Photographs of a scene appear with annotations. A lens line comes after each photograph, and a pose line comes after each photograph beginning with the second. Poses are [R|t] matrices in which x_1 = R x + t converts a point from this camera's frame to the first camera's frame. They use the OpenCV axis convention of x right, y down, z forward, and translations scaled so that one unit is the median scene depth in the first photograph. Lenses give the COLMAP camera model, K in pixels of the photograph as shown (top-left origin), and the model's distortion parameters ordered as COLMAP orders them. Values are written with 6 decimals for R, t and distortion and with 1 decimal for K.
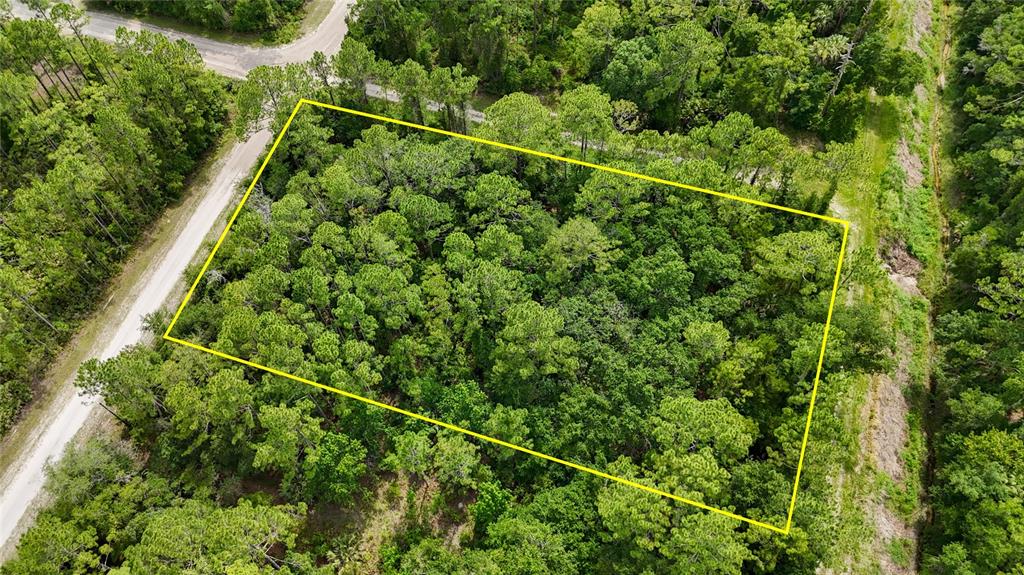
lens RADIAL K [[753.4, 0, 517.6], [0, 753.4, 289.3], [0, 0, 1]] dist [0.061644, -0.056647]
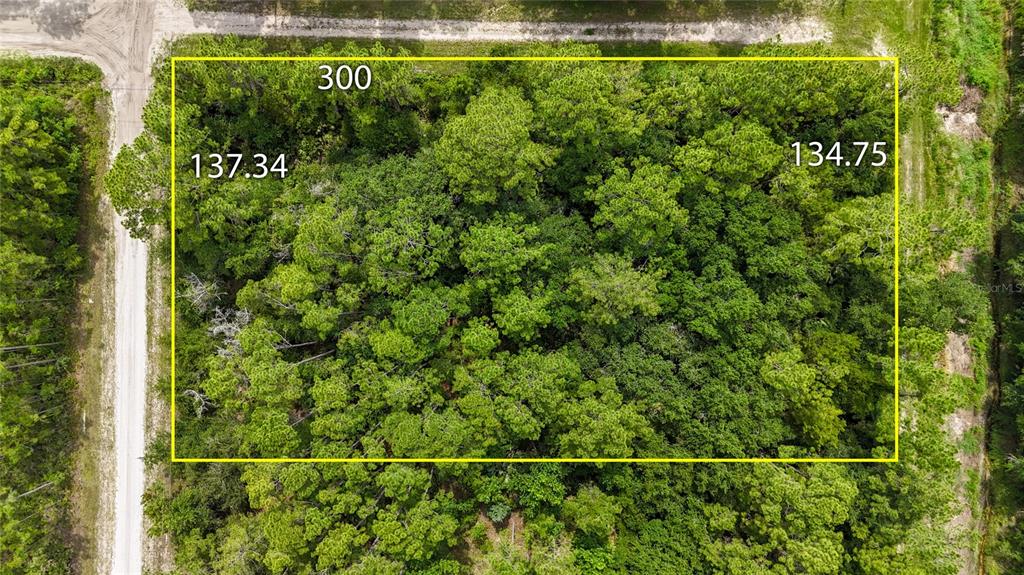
lens RADIAL K [[753.4, 0, 517.6], [0, 753.4, 289.3], [0, 0, 1]] dist [0.061644, -0.056647]
pose [[0.957717, -0.287706, -0.001810, -0.018782], [0.248737, 0.824802, 0.507771, -0.414535], [-0.144595, -0.486751, 0.861490, 0.250691]]
